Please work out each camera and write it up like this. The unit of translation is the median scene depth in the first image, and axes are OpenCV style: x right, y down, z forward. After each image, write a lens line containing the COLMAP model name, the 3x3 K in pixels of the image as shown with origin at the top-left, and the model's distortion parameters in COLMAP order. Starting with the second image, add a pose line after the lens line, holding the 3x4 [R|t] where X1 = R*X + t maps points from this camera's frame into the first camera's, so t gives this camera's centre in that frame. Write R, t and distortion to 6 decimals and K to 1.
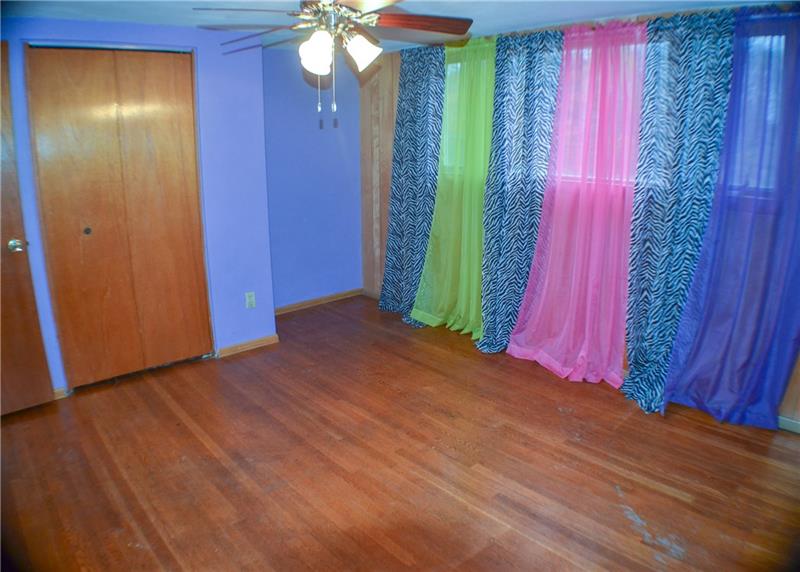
lens RADIAL K [[525.9, 0, 400.0], [0, 525.9, 286.0], [0, 0, 1]] dist [-0.196894, 0.047117]
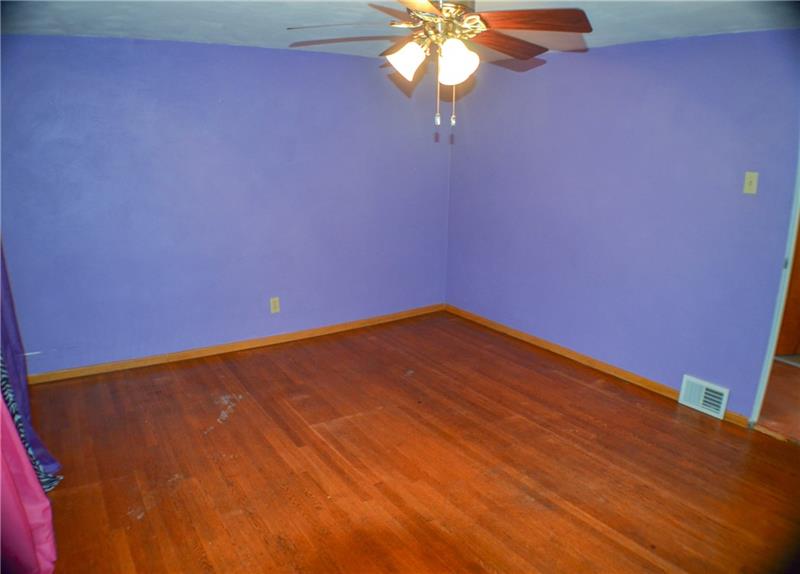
lens RADIAL K [[525.9, 0, 400.0], [0, 525.9, 287.0], [0, 0, 1]] dist [-0.196894, 0.047117]
pose [[-0.990344, -0.048390, 0.129909, -0.171197], [0.022682, 0.867912, 0.496200, -0.489265], [-0.136761, 0.494356, -0.858434, 1.733061]]
